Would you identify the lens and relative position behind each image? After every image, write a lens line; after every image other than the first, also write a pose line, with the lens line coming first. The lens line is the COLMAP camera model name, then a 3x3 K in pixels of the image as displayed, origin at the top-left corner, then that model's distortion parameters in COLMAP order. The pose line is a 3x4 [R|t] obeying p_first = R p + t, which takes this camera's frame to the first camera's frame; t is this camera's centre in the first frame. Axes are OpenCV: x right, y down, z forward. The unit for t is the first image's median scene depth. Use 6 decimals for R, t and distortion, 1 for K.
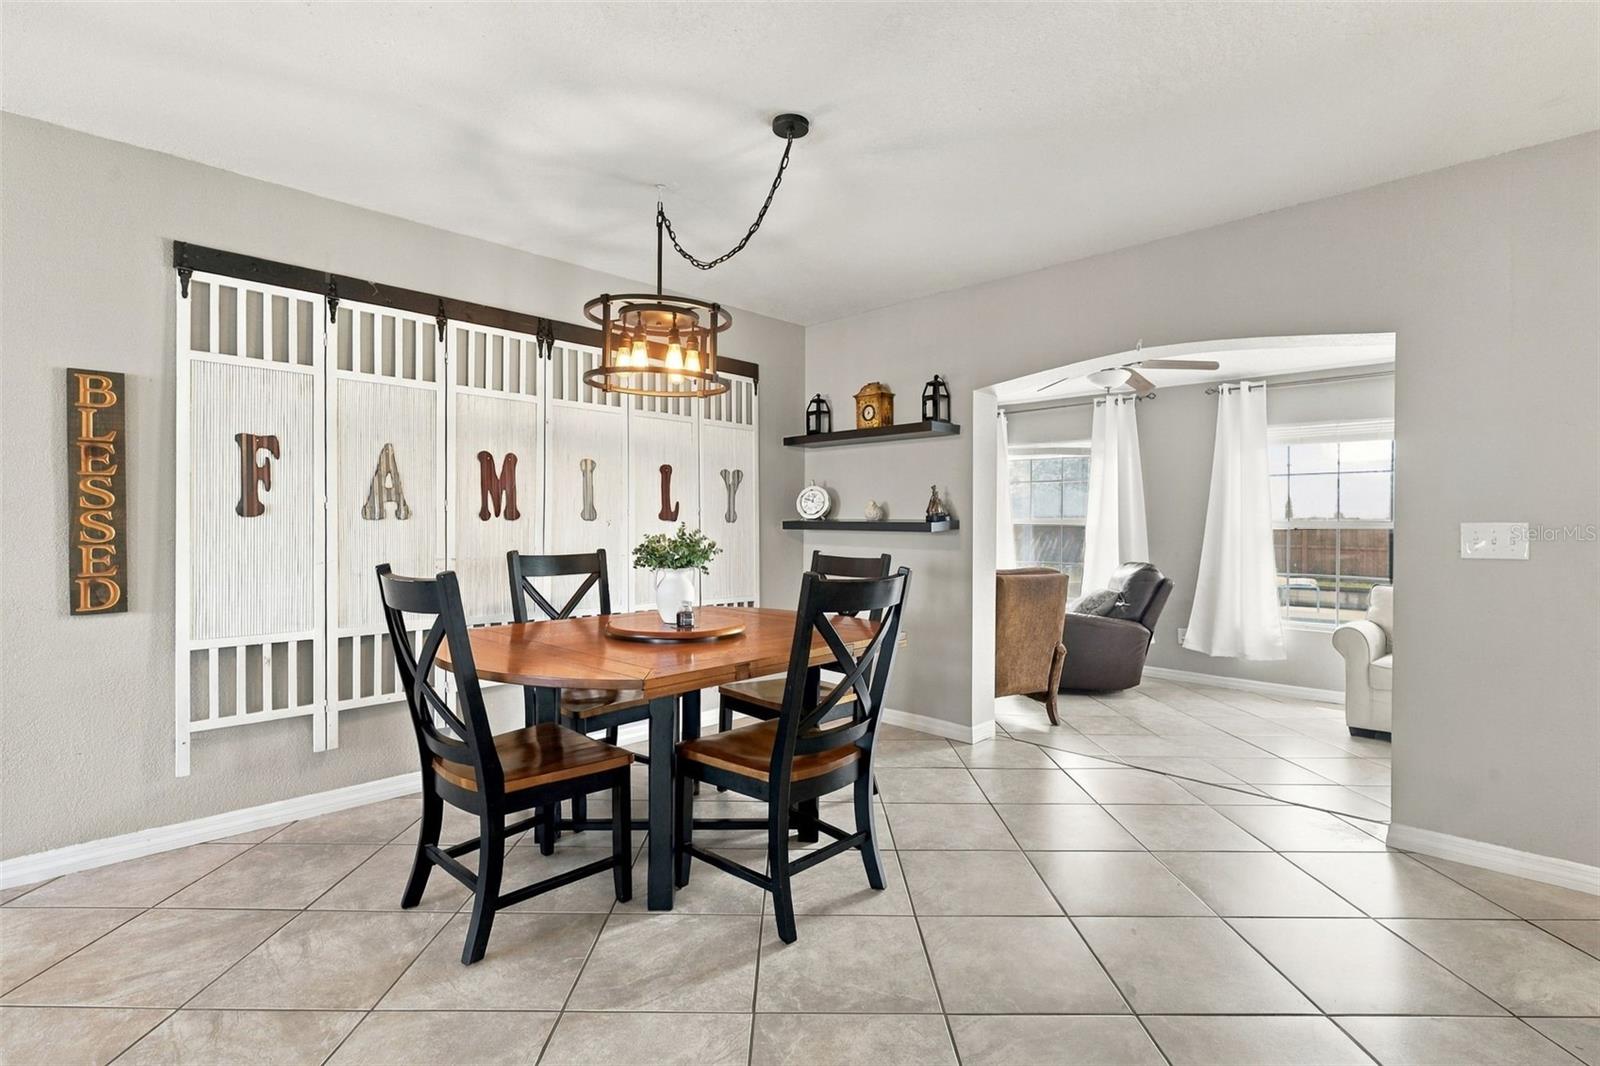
lens RADIAL K [[754.6, 0, 800.3], [0, 754.6, 537.8], [0, 0, 1]] dist [0.002035, -0.000179]
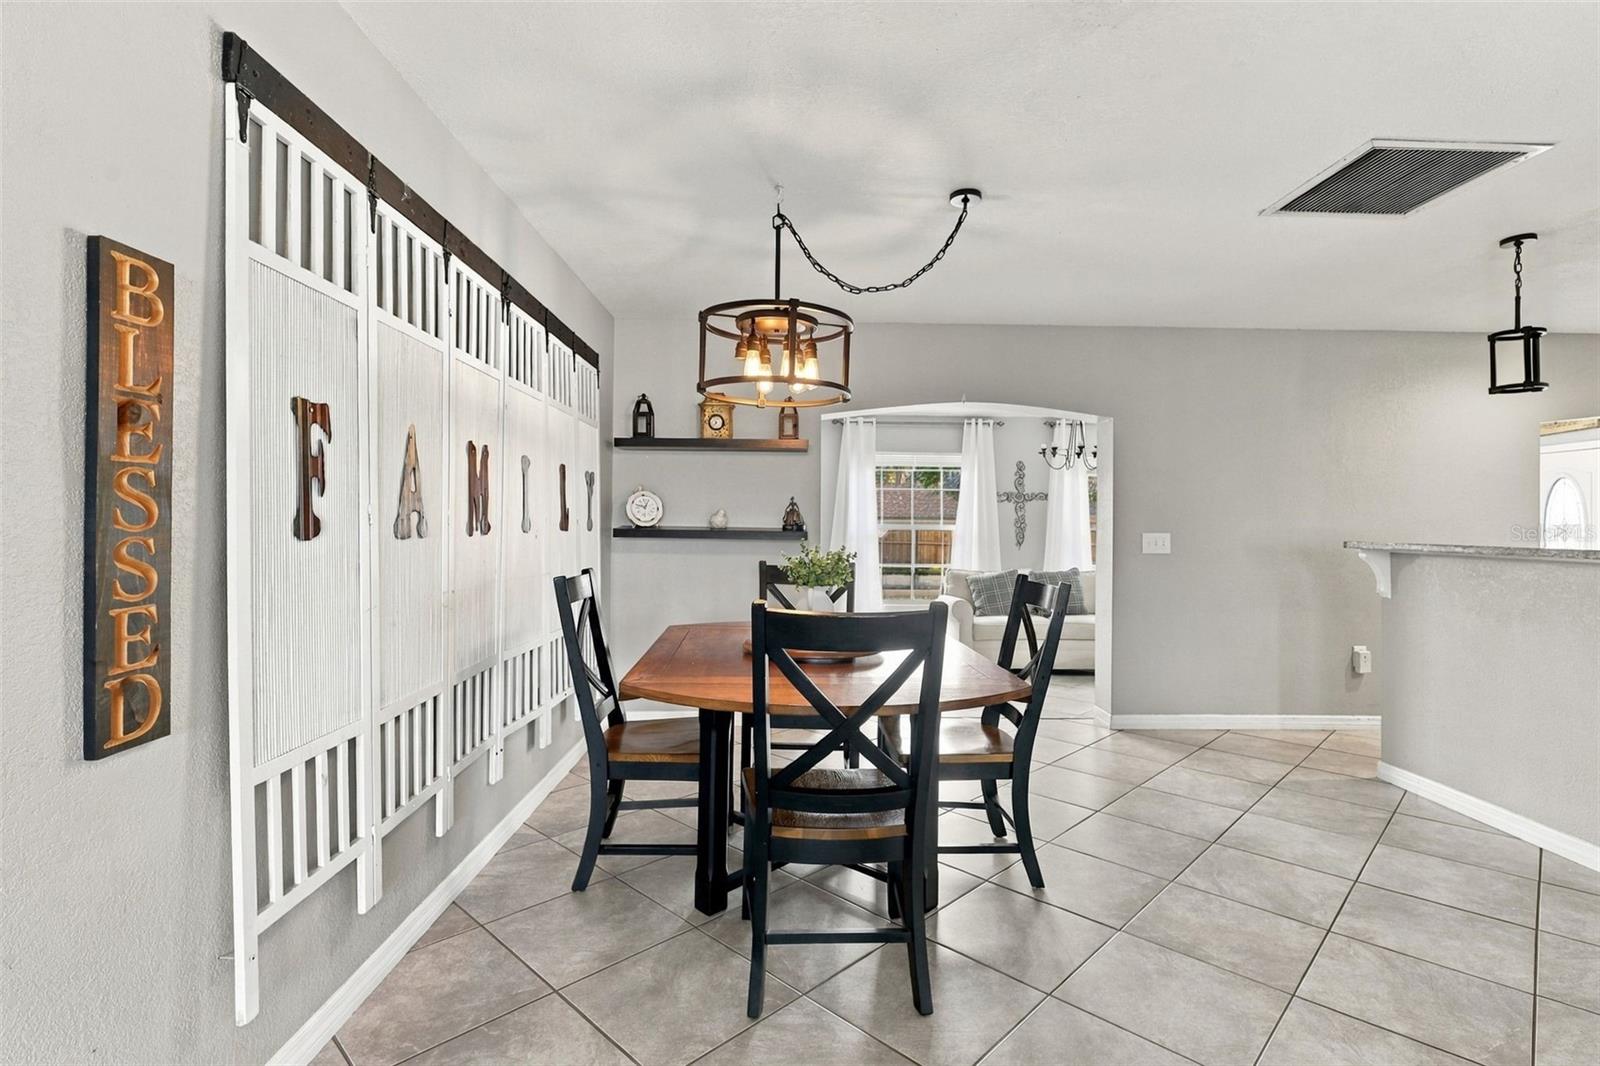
lens RADIAL K [[767.3, 0, 801.6], [0, 767.3, 528.8], [0, 0, 1]] dist [-0.001460, -0.000255]
pose [[0.698657, -0.005347, 0.715437, -0.877941], [0.008820, 0.999960, -0.001139, -0.032247], [-0.715403, 0.007106, 0.698676, 0.309055]]
